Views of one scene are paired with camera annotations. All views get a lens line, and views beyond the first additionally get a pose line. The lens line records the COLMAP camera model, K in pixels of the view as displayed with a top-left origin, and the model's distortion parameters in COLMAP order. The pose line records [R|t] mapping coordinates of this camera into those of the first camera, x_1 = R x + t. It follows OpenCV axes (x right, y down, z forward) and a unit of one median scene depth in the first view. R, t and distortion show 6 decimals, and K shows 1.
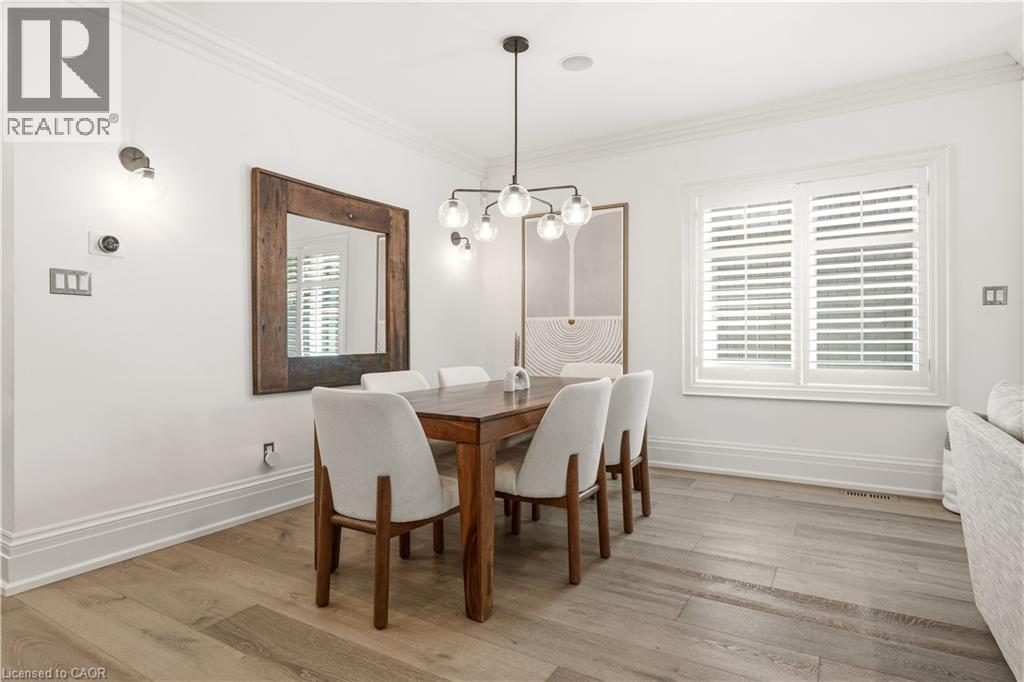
lens RADIAL K [[541.6, 0, 513.2], [0, 541.6, 341.0], [0, 0, 1]] dist [-0.003123, -0.000220]
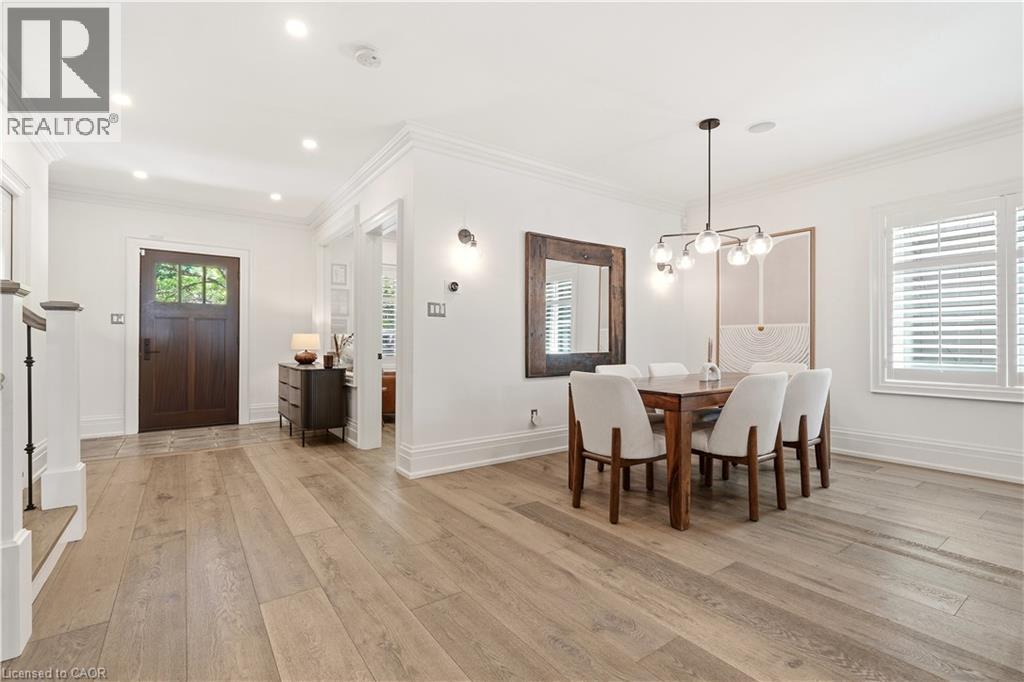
lens RADIAL K [[463.2, 0, 509.0], [0, 463.2, 341.6], [0, 0, 1]] dist [-0.007244, 0.002966]
pose [[0.915191, 0.002659, -0.403012, 0.013044], [-0.005406, 0.999969, -0.005679, 0.003783], [0.402984, 0.007376, 0.915177, -0.254274]]
